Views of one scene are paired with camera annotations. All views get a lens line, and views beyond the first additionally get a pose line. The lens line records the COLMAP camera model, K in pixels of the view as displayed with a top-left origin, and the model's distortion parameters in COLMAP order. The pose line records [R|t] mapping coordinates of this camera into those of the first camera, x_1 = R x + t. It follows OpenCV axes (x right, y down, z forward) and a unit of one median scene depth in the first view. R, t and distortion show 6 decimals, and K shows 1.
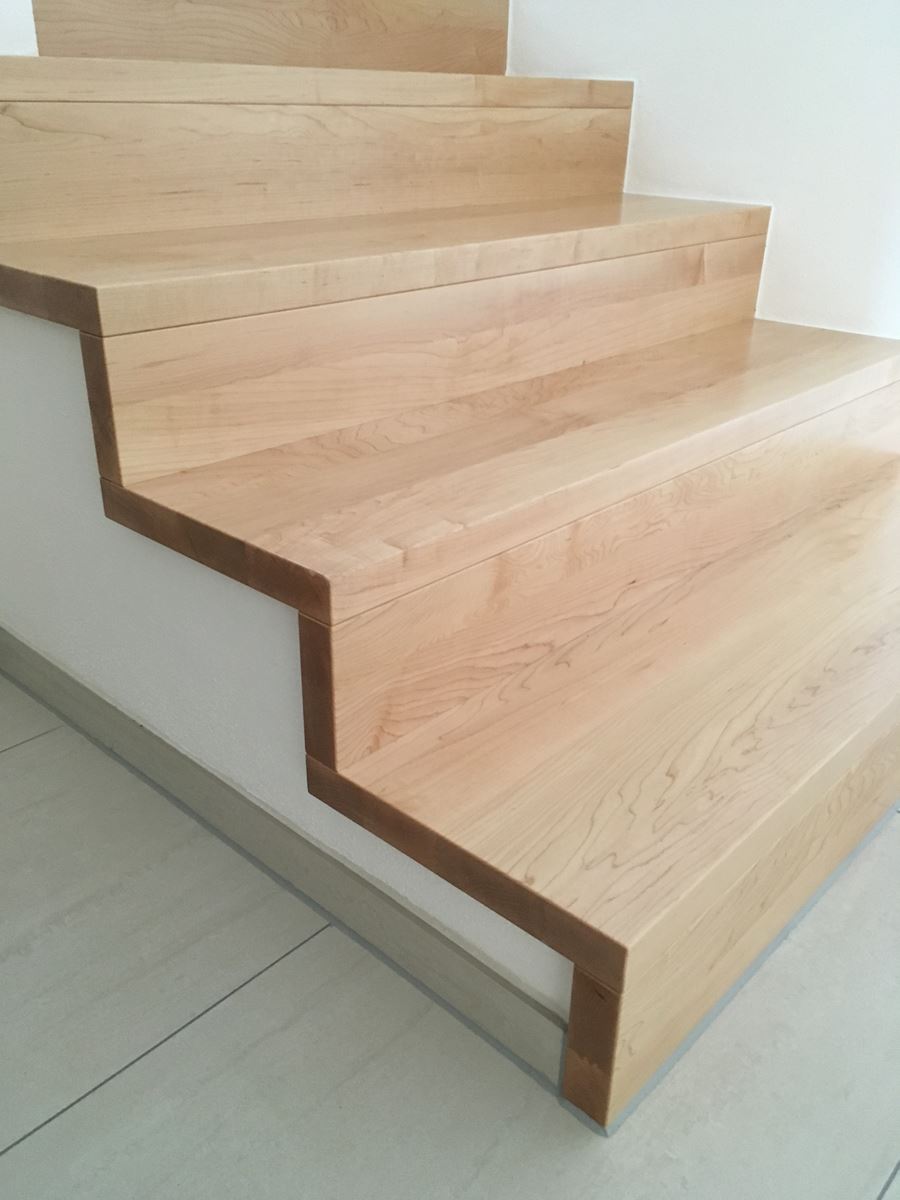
lens RADIAL K [[1022.3, 0, 446.9], [0, 1022.3, 604.3], [0, 0, 1]] dist [0.083608, -0.123568]
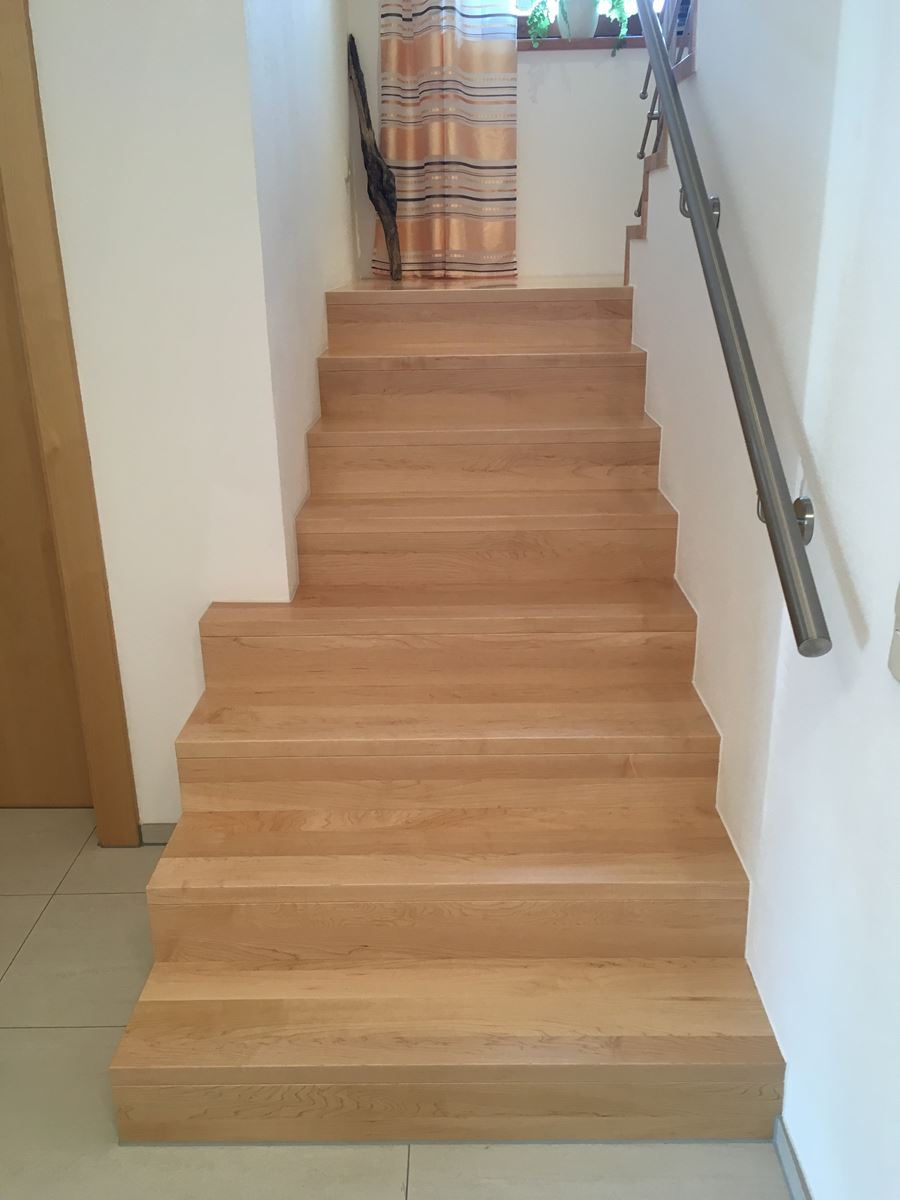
lens RADIAL K [[1022.3, 0, 446.0], [0, 1022.3, 595.9], [0, 0, 1]] dist [0.083608, -0.123568]
pose [[0.673649, 0.213281, -0.707608, 1.462344], [-0.300924, 0.953648, 0.000957, -0.670664], [0.675012, 0.212292, 0.706605, -0.354531]]
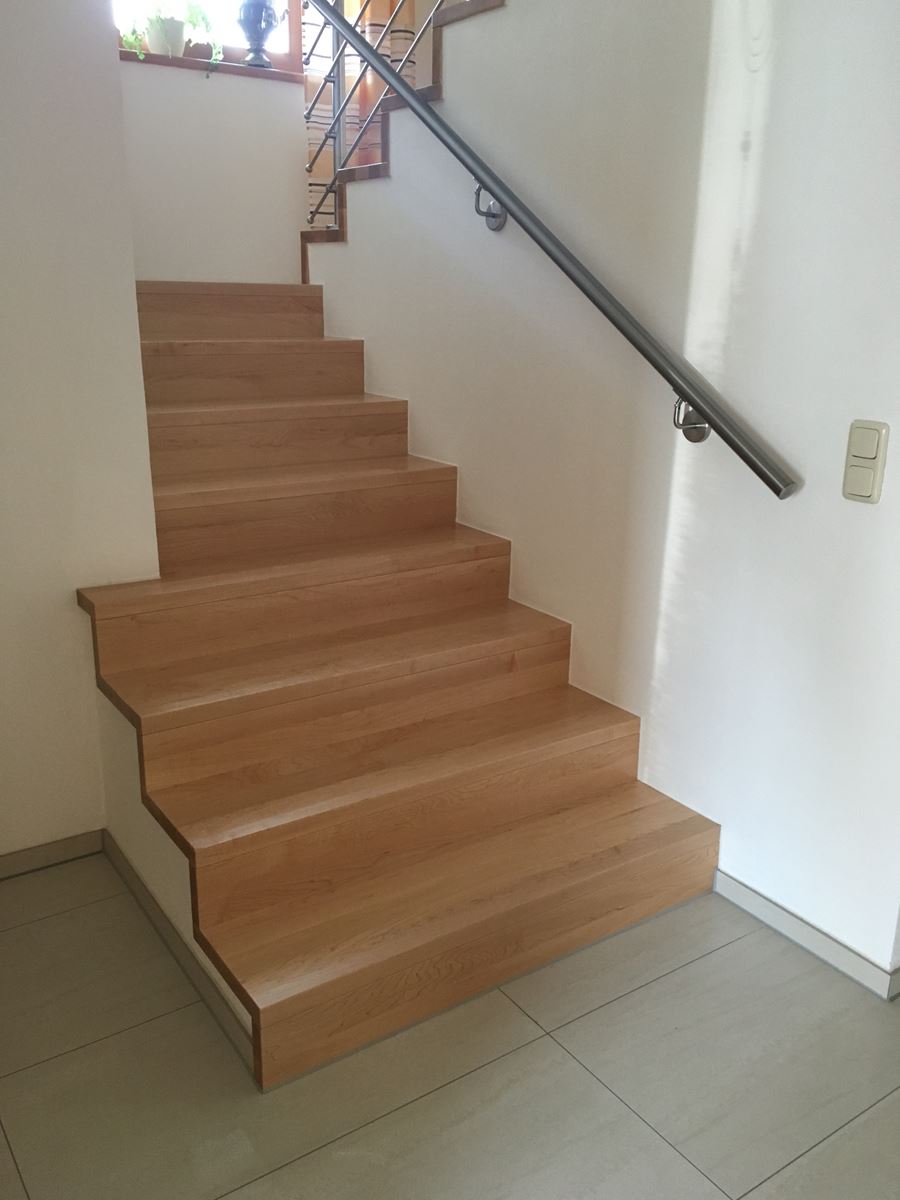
lens RADIAL K [[1022.3, 0, 445.8], [0, 1022.3, 597.7], [0, 0, 1]] dist [0.083608, -0.123568]
pose [[0.975069, 0.060539, -0.213482, 0.696799], [-0.095596, 0.982812, -0.157930, -0.206682], [0.200252, 0.174401, 0.964097, -1.019924]]
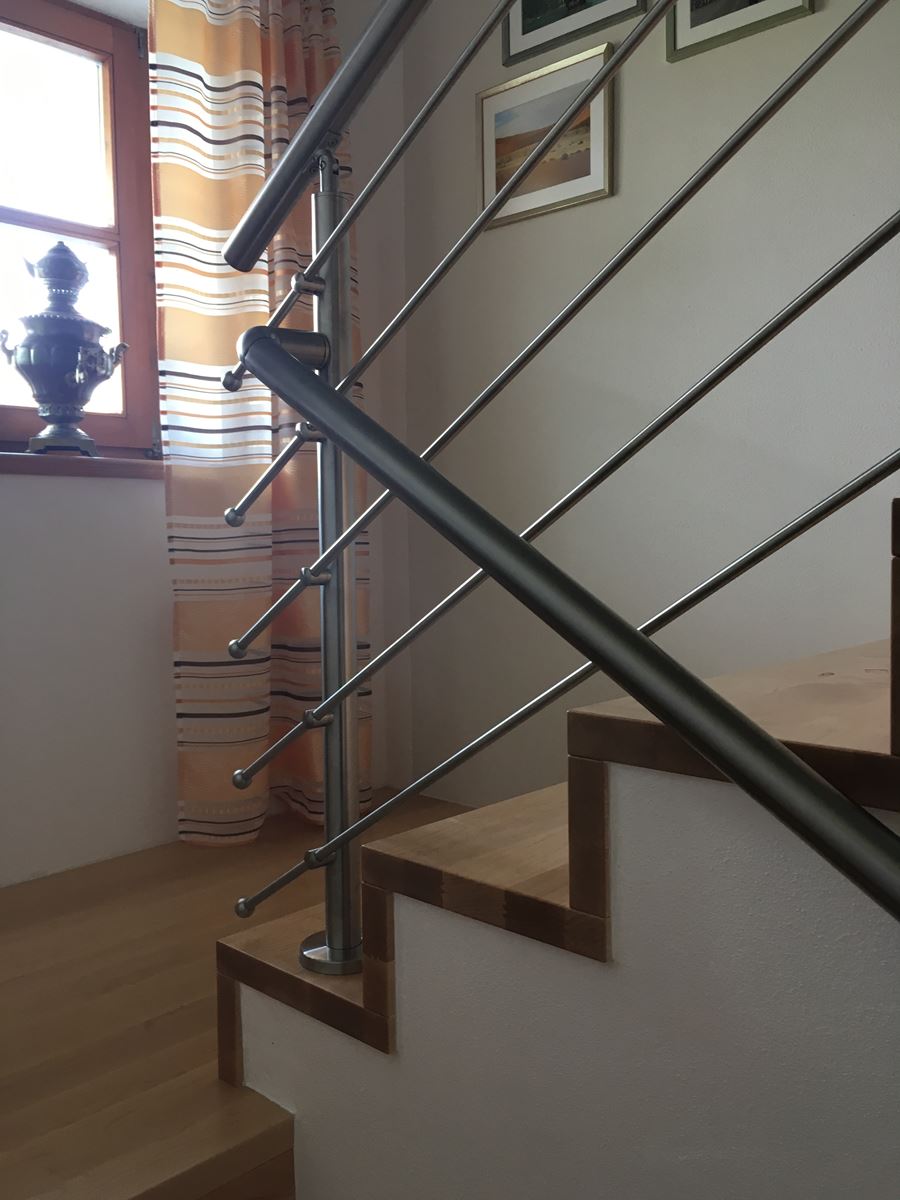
lens RADIAL K [[1022.3, 0, 449.4], [0, 1022.3, 601.6], [0, 0, 1]] dist [0.083608, -0.123568]
pose [[0.999507, -0.030188, -0.008636, -0.258457], [0.024581, 0.923417, -0.383011, -1.759713], [0.019536, 0.382610, 0.923703, 0.653181]]
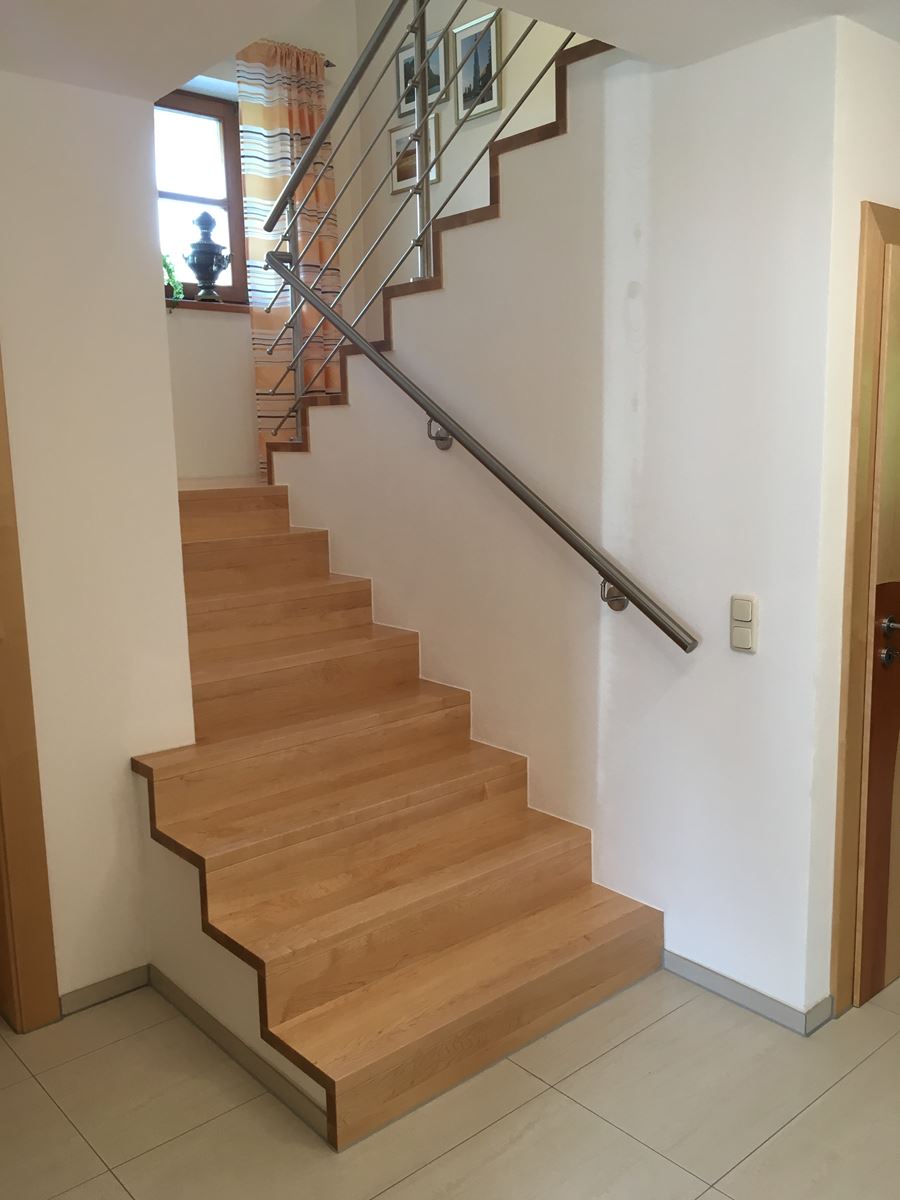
lens RADIAL K [[1022.3, 0, 448.2], [0, 1022.3, 598.2], [0, 0, 1]] dist [0.083608, -0.123568]
pose [[0.993802, -0.021206, -0.109126, 0.575548], [-0.011874, 0.955771, -0.293871, -0.116739], [0.110531, 0.293345, 0.949596, -1.620621]]
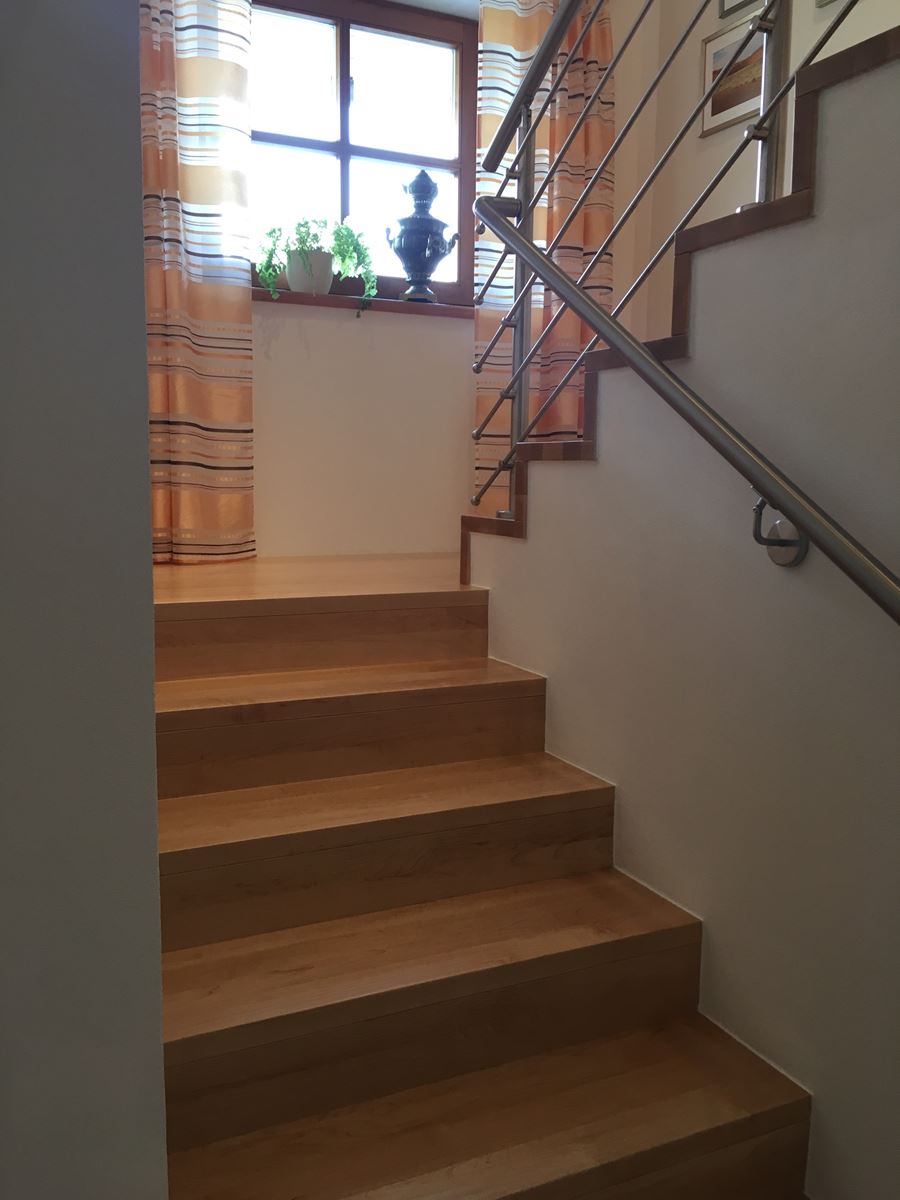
lens RADIAL K [[1022.3, 0, 450.2], [0, 1022.3, 603.7], [0, 0, 1]] dist [0.083608, -0.123568]
pose [[0.931582, 0.038555, -0.361482, 0.309682], [-0.155818, 0.940736, -0.301225, -0.927635], [0.328445, 0.336941, 0.882380, -0.171187]]
